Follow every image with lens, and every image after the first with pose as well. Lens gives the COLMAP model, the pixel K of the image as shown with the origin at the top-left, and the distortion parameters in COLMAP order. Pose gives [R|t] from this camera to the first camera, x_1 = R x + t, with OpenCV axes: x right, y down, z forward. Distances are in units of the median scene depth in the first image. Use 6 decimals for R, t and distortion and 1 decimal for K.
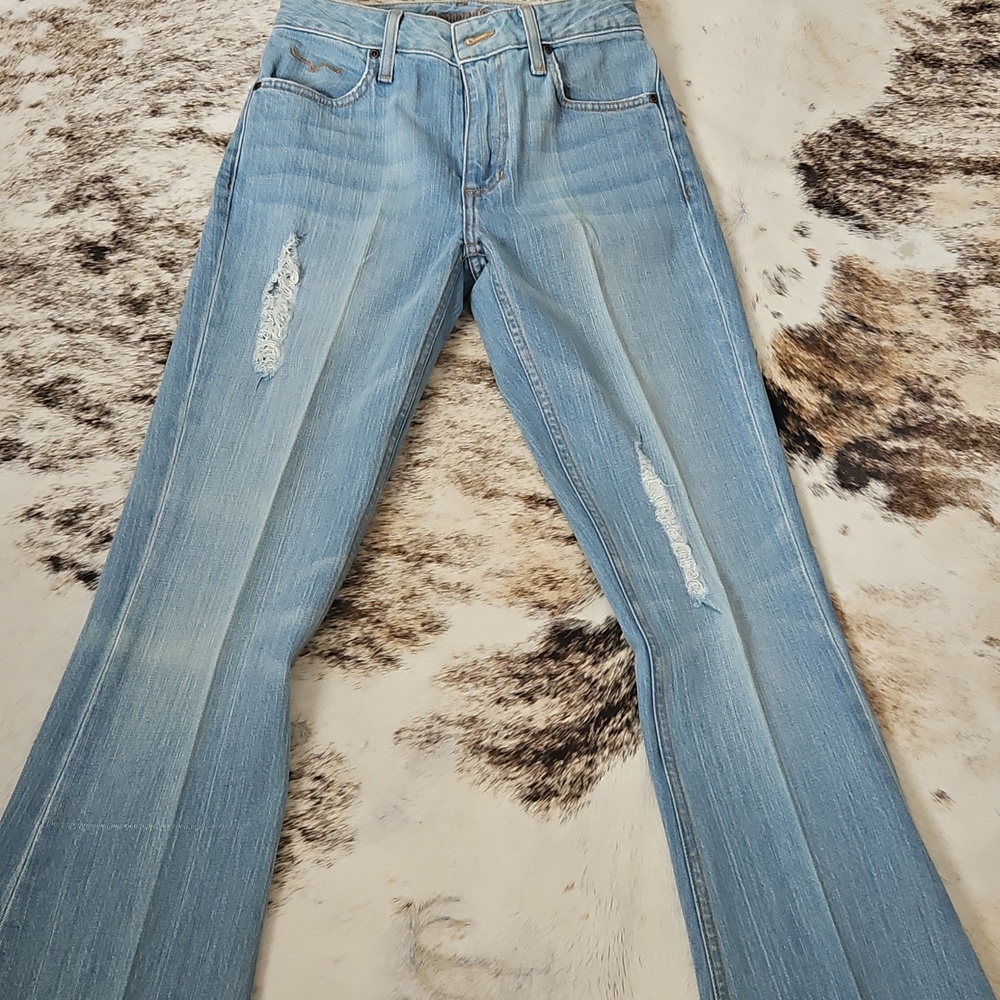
lens RADIAL K [[1472.7, 0, 504.6], [0, 1472.7, 504.0], [0, 0, 1]] dist [0.068518, 0.000000]
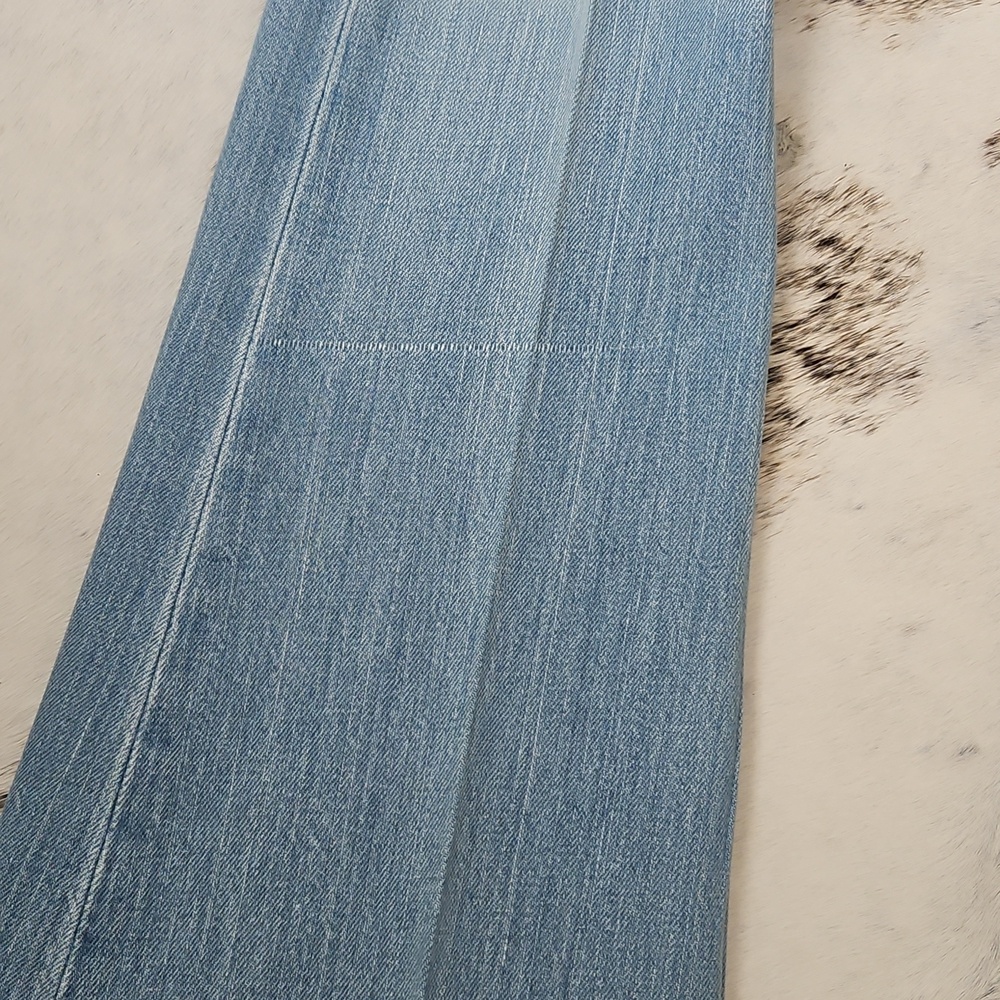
lens RADIAL K [[1472.7, 0, 496.4], [0, 1472.7, 501.5], [0, 0, 1]] dist [0.068518, 0.000000]
pose [[0.997286, -0.002775, -0.073570, -0.199294], [0.024964, 0.952834, 0.302463, 0.123831], [0.069261, -0.303479, 0.950318, 0.547758]]
